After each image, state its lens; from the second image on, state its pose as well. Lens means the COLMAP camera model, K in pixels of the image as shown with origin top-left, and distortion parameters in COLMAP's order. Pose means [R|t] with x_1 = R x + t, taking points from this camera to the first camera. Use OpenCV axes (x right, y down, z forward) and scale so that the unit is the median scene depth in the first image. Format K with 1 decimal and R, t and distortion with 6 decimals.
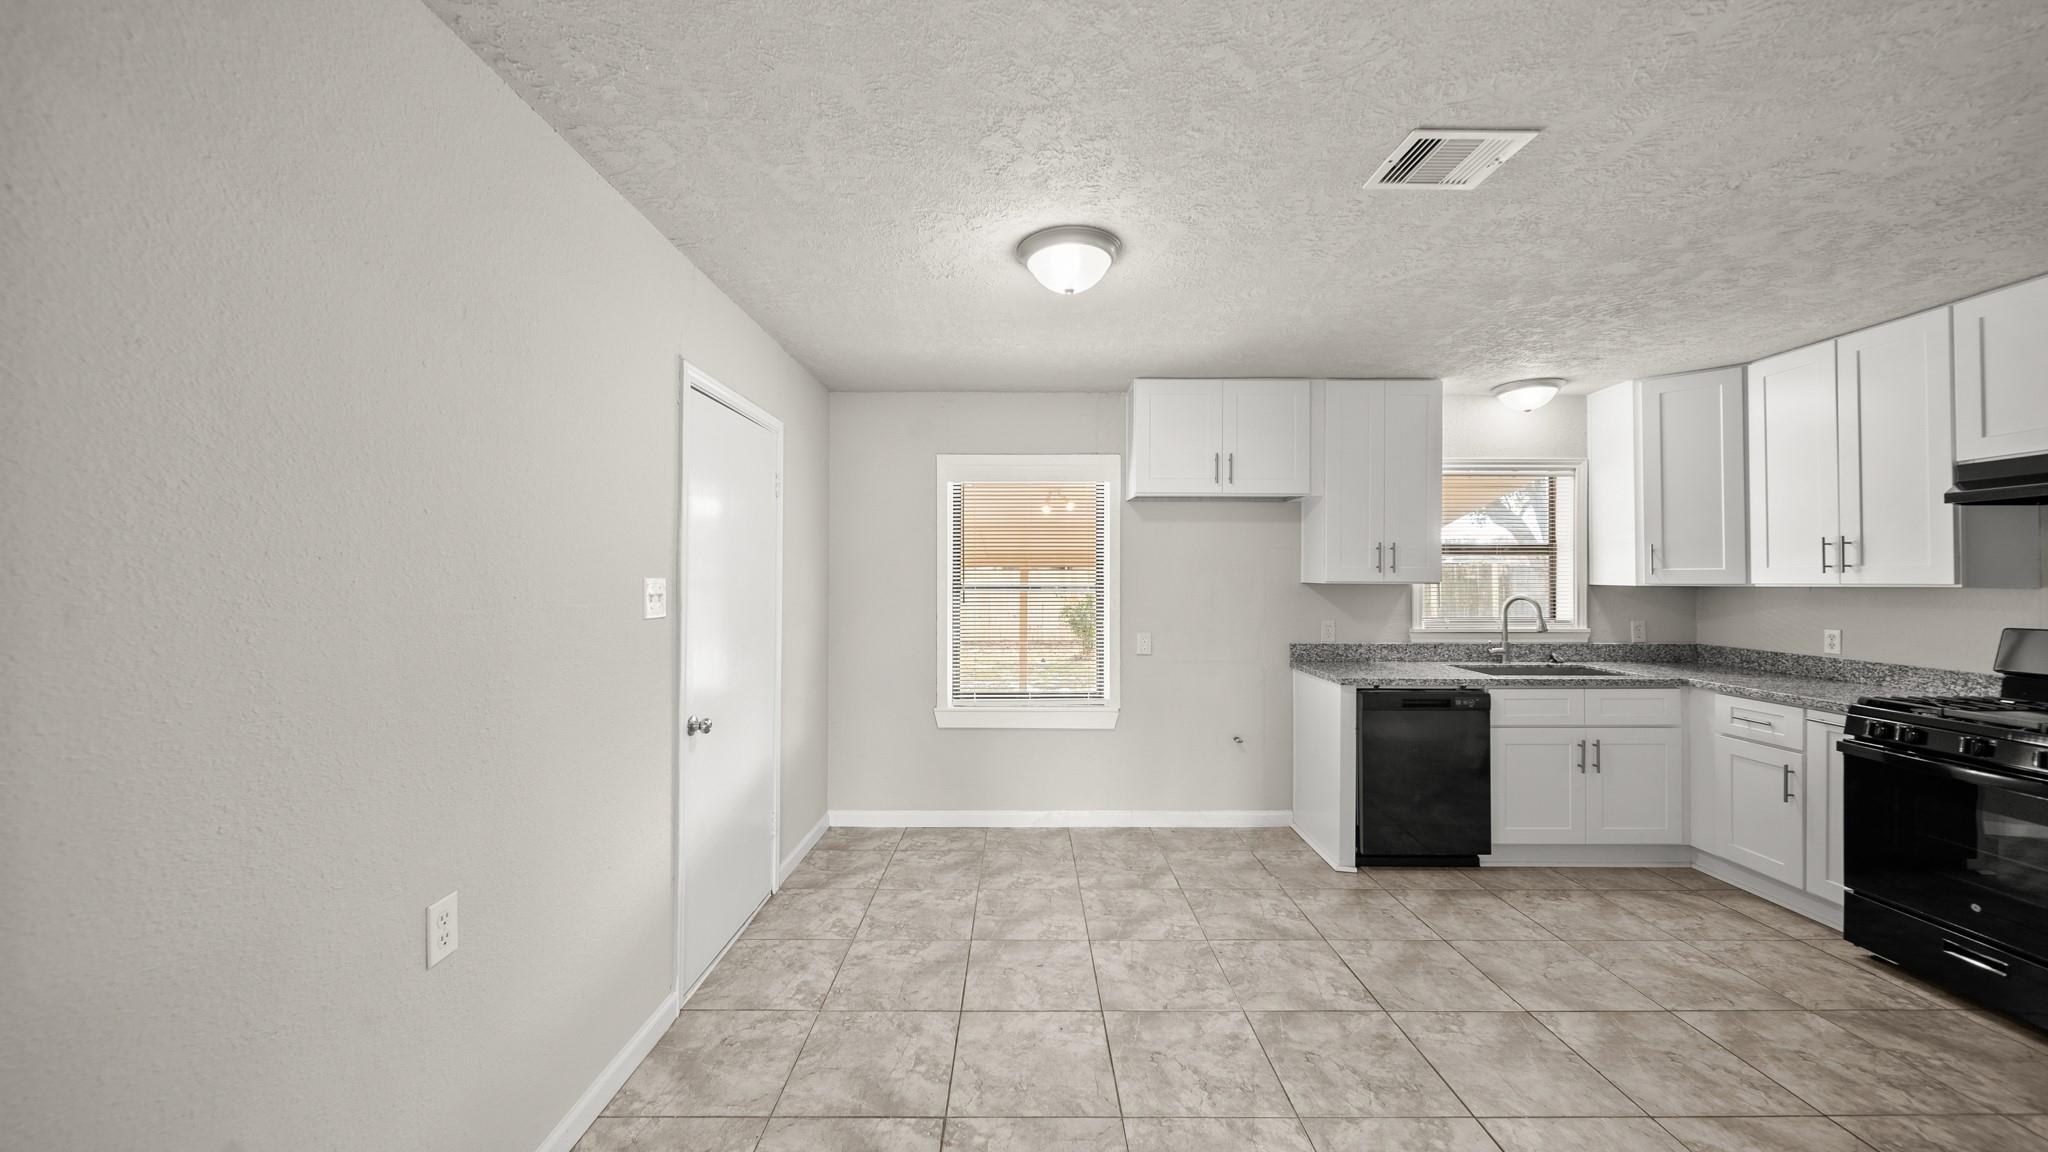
lens RADIAL K [[738.8, 0, 1029.0], [0, 738.8, 570.5], [0, 0, 1]] dist [-0.003558, -0.000583]
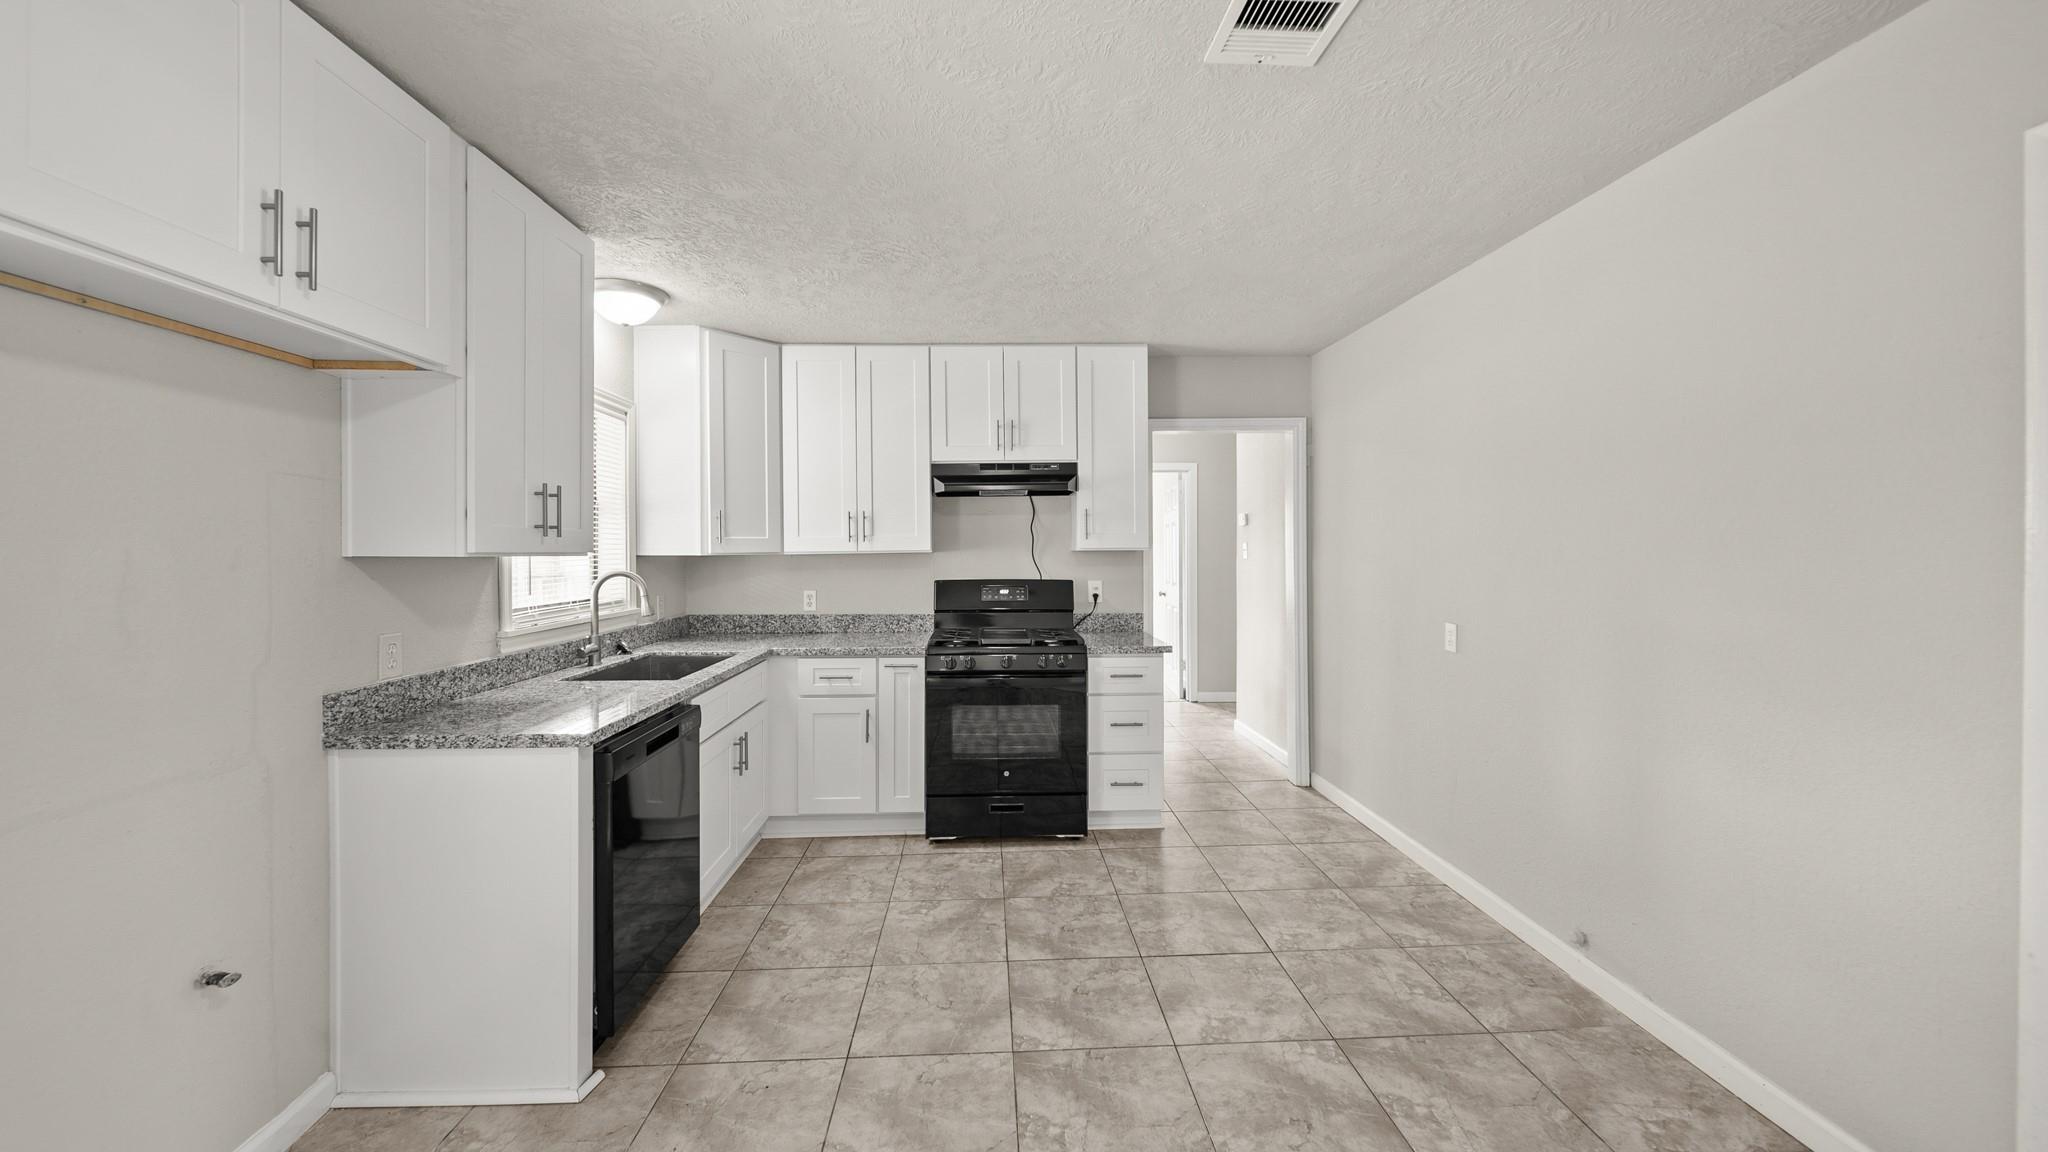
lens RADIAL K [[738.8, 0, 1093.1], [0, 738.8, 556.5], [0, 0, 1]] dist [-0.003558, -0.000583]
pose [[-0.049262, -0.012178, 0.998712, -0.116743], [-0.005225, 0.999915, 0.011935, 0.010058], [-0.998772, -0.004630, -0.049321, 0.643570]]
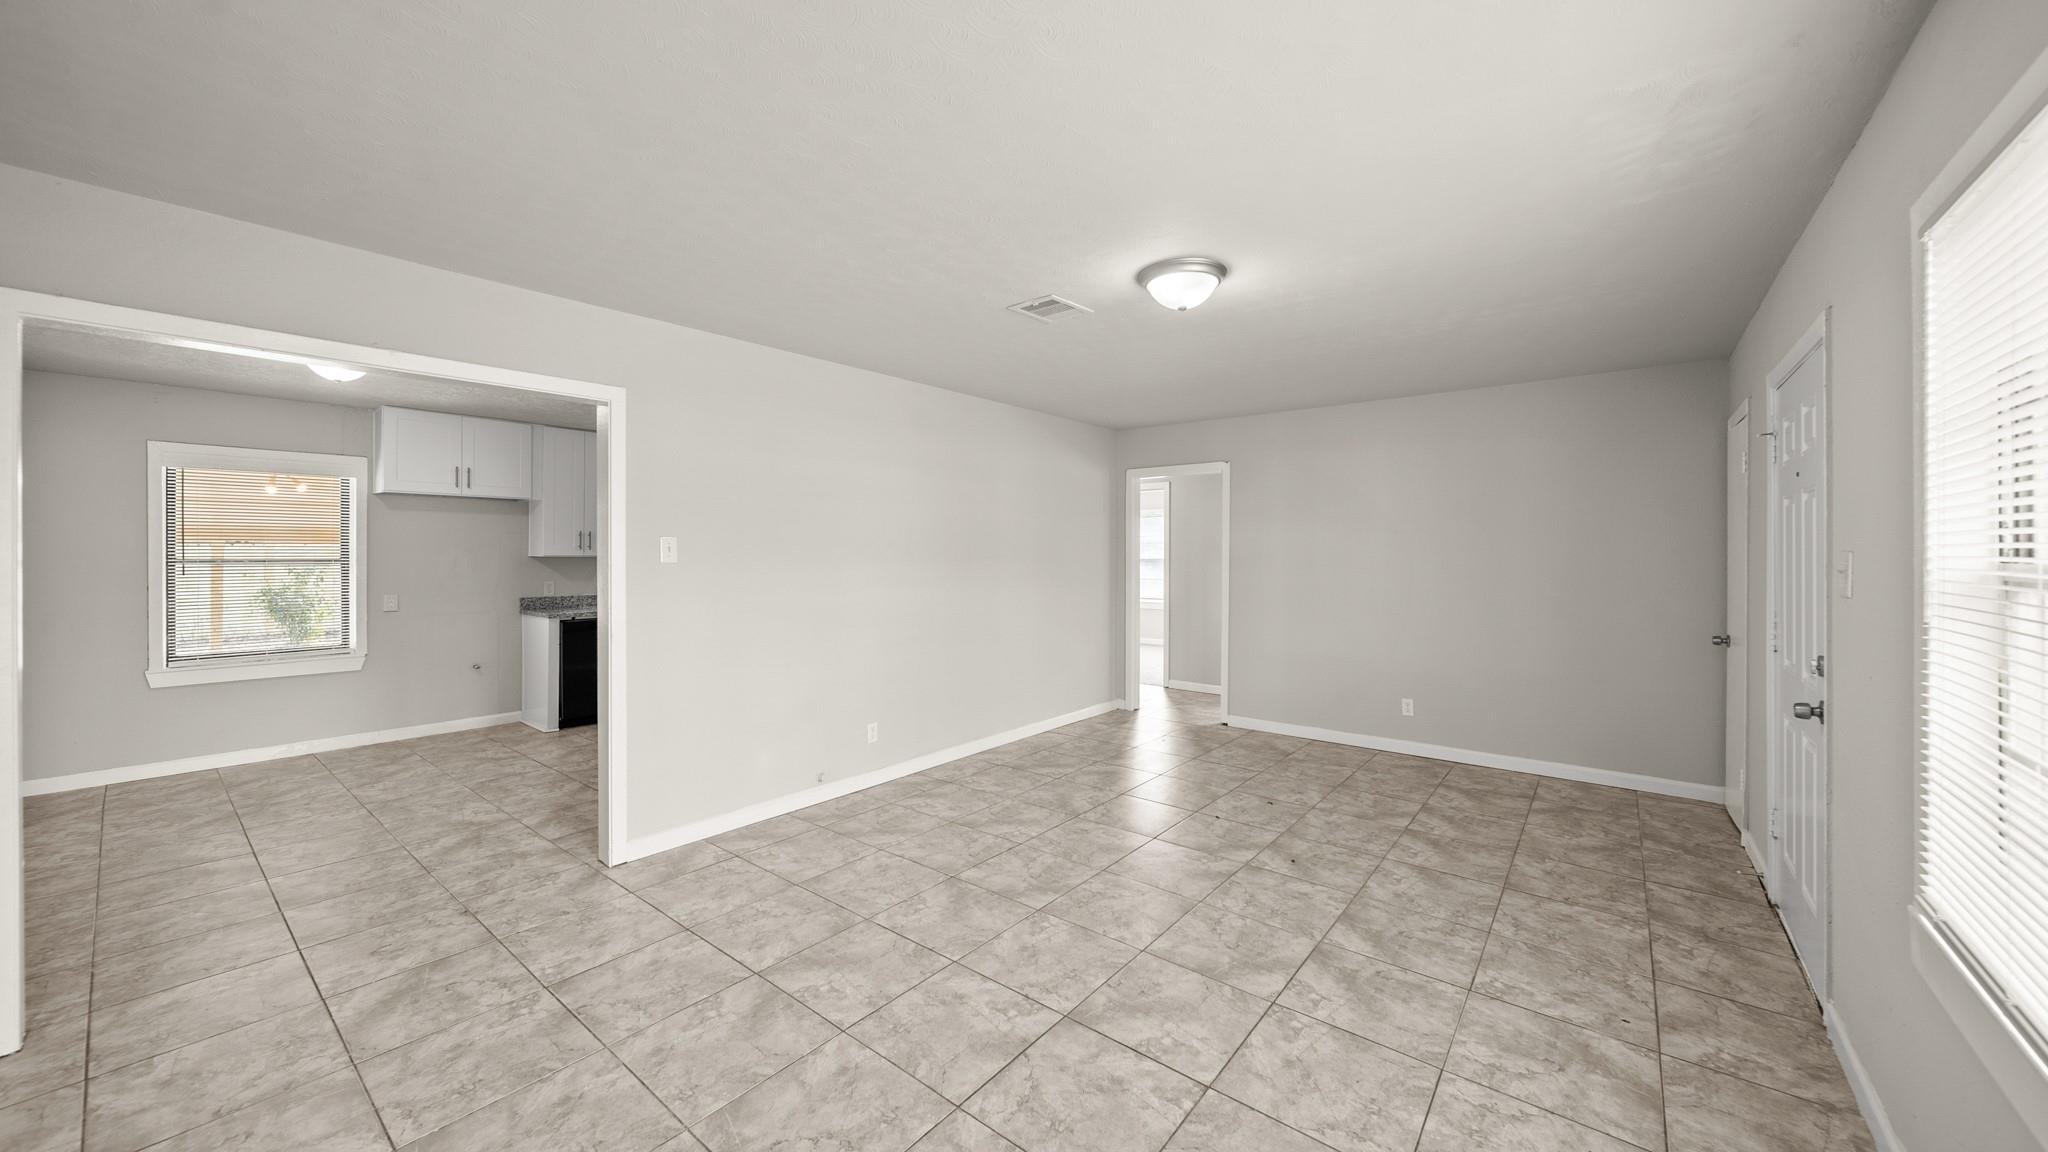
lens RADIAL K [[738.8, 0, 1031.9], [0, 738.8, 555.6], [0, 0, 1]] dist [-0.003558, -0.000583]
pose [[0.637578, -0.001120, 0.770385, -0.146572], [-0.008354, 0.999930, 0.008368, -0.007036], [-0.770341, -0.011771, 0.637524, -0.829395]]
